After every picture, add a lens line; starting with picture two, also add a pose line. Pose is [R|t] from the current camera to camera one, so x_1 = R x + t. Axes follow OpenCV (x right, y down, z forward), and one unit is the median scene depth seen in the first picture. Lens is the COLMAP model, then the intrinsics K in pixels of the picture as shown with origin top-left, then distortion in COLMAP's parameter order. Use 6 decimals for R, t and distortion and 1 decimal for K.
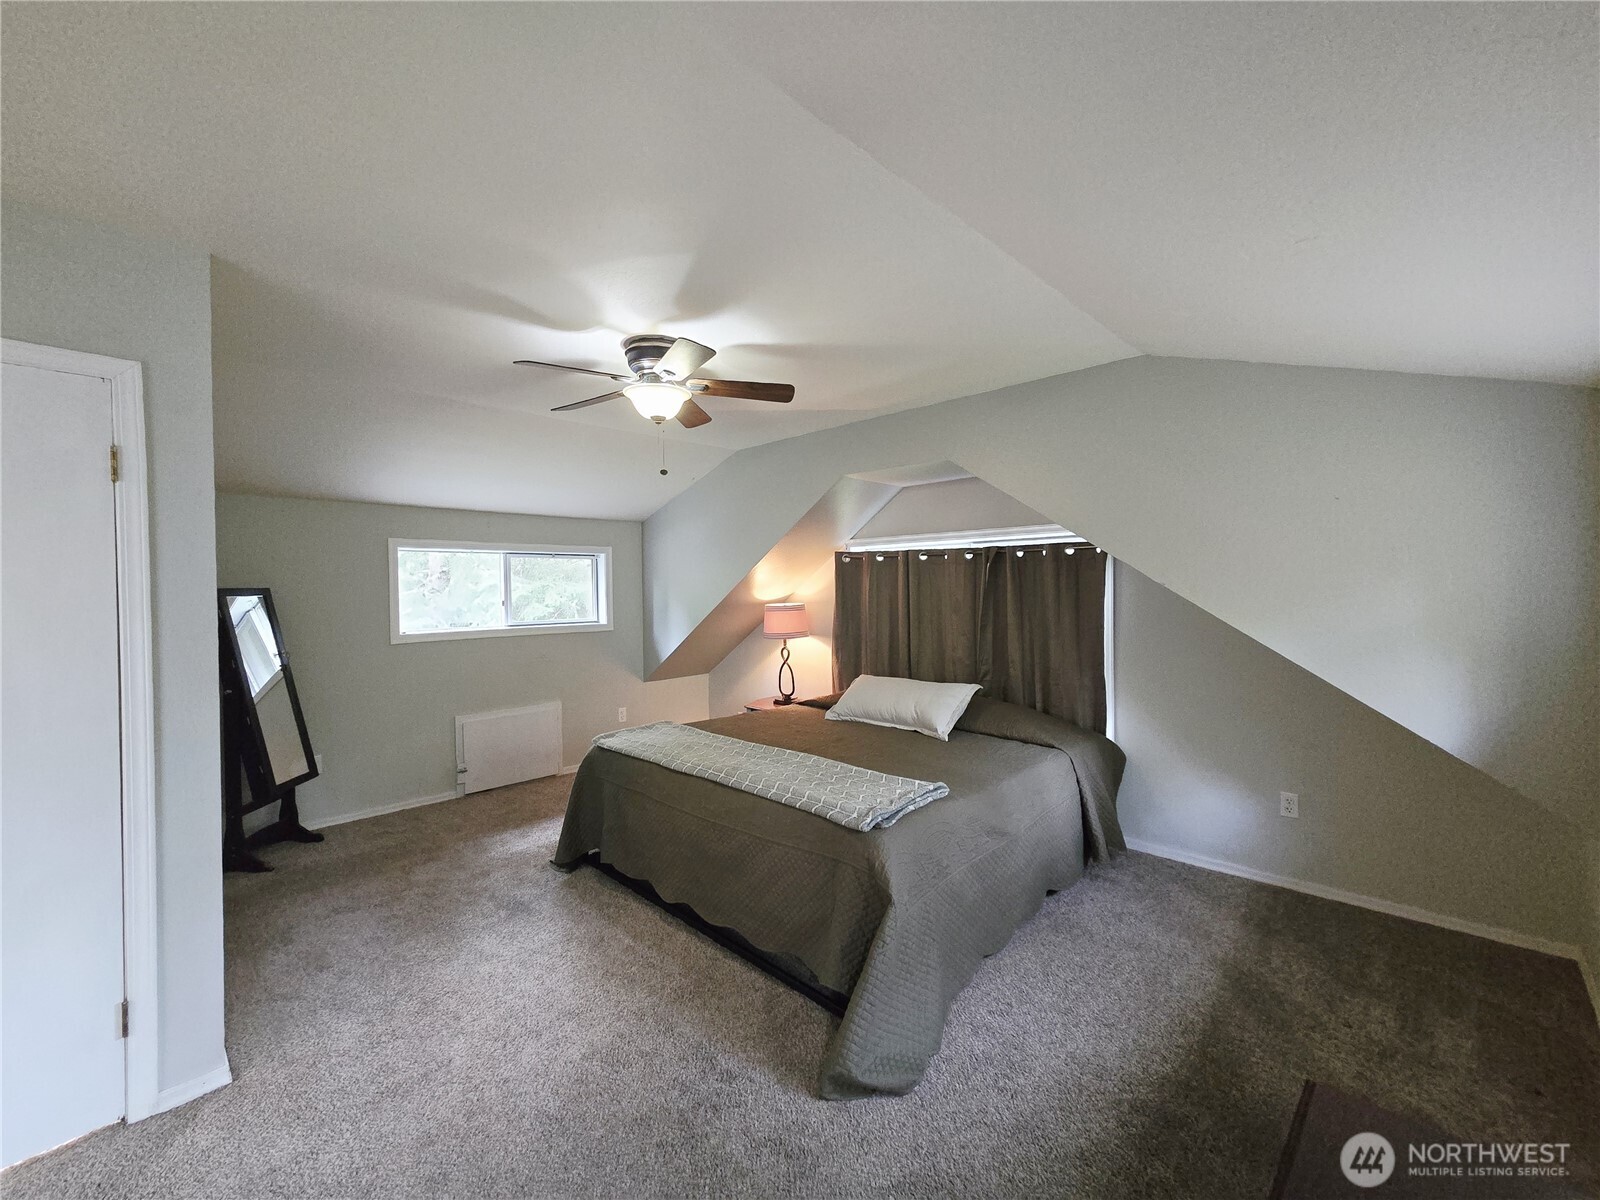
lens RADIAL K [[655.2, 0, 791.9], [0, 655.2, 599.9], [0, 0, 1]] dist [-0.000863, -0.000120]
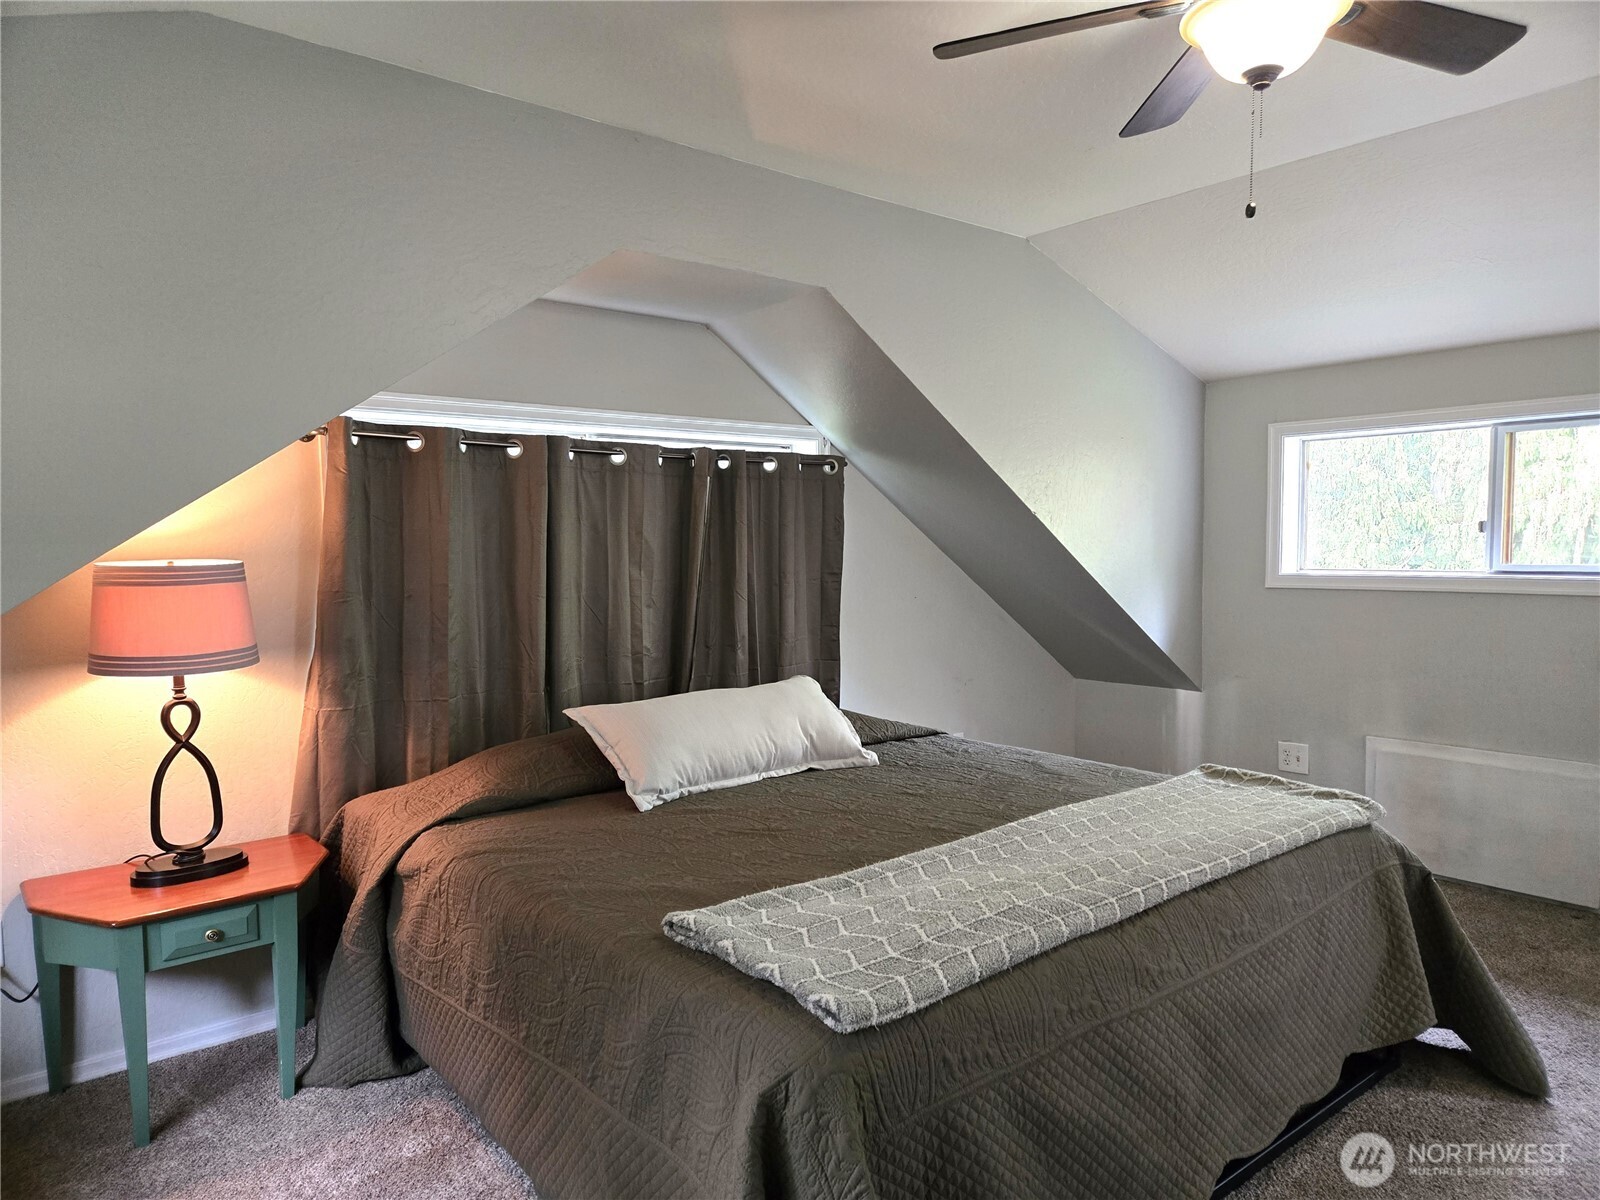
lens RADIAL K [[1086.5, 0, 887.4], [0, 1086.5, 602.7], [0, 0, 1]] dist [0.069969, -0.076241]
pose [[0.060433, -0.062777, 0.996196, -0.623106], [0.020763, 0.997883, 0.061624, -0.000976], [-0.997956, 0.016960, 0.061609, 0.734051]]
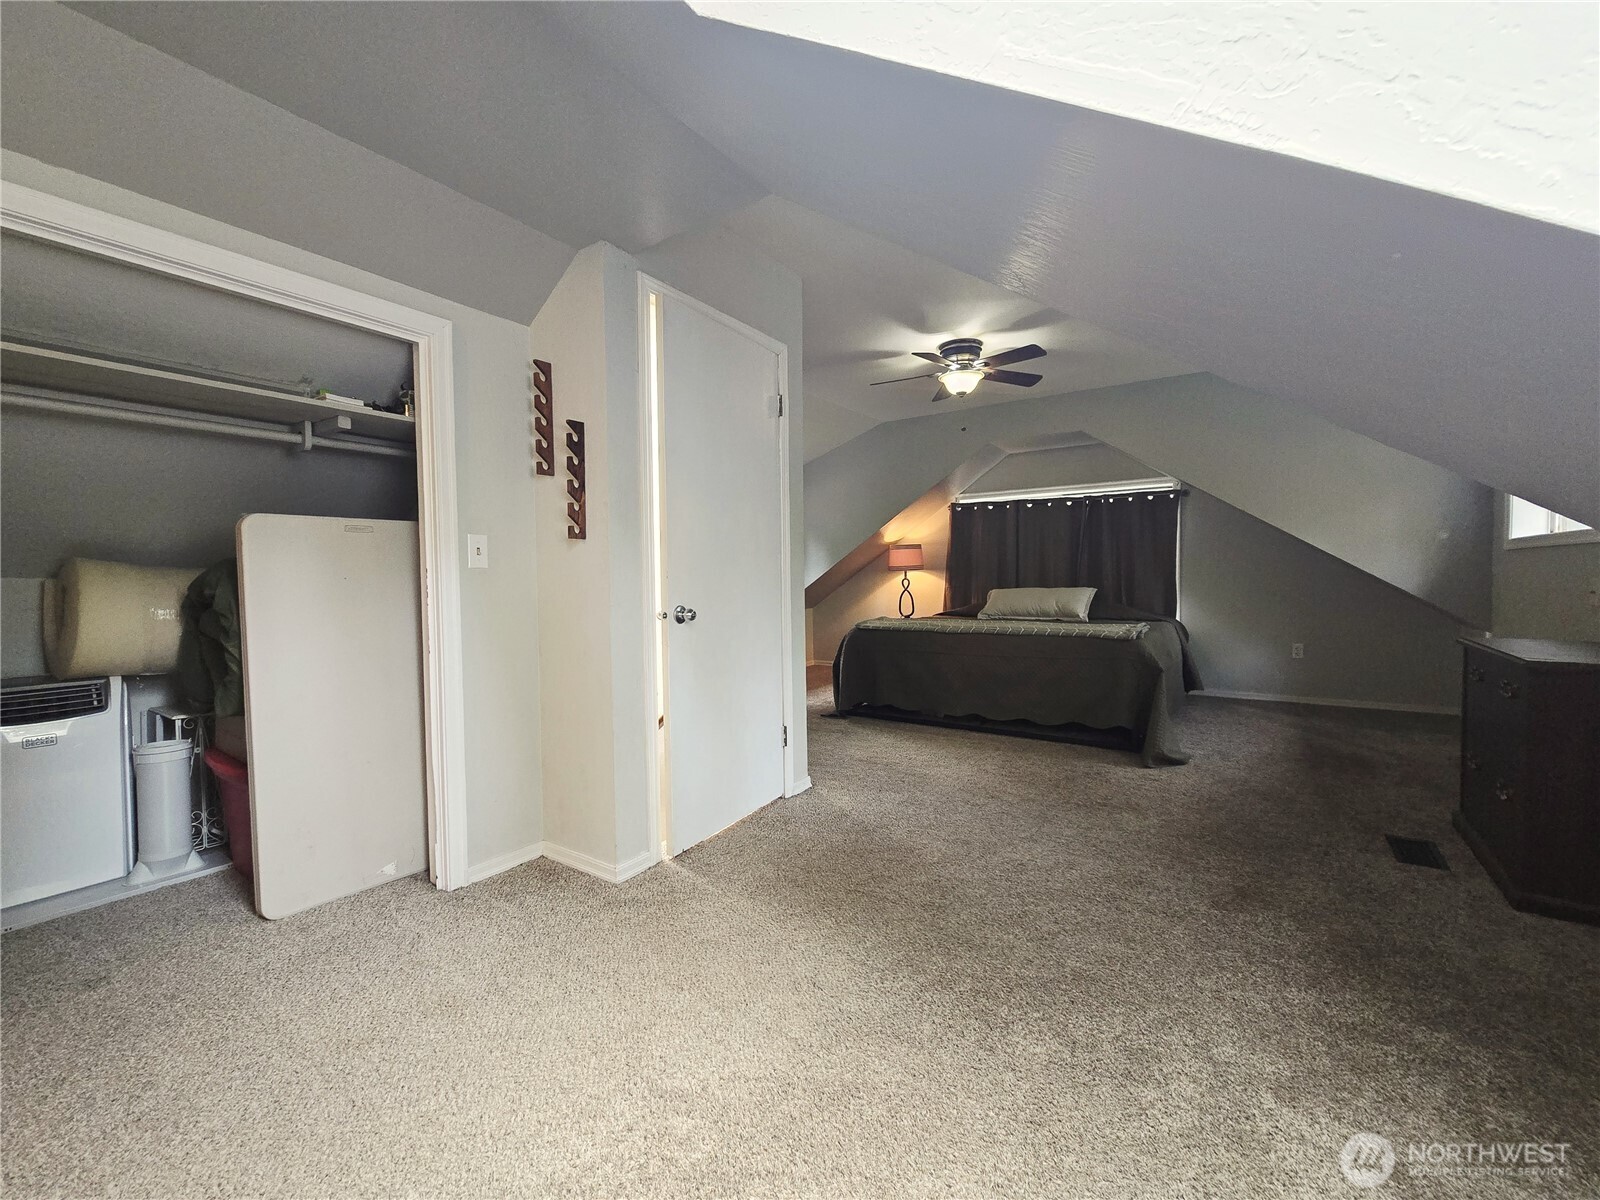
lens RADIAL K [[655.2, 0, 791.9], [0, 655.2, 599.9], [0, 0, 1]] dist [-0.000863, -0.000120]
pose [[0.985889, -0.007800, 0.167220, -0.528336], [0.004401, 0.999776, 0.020687, 0.104130], [-0.167344, -0.019659, 0.985703, -0.273435]]
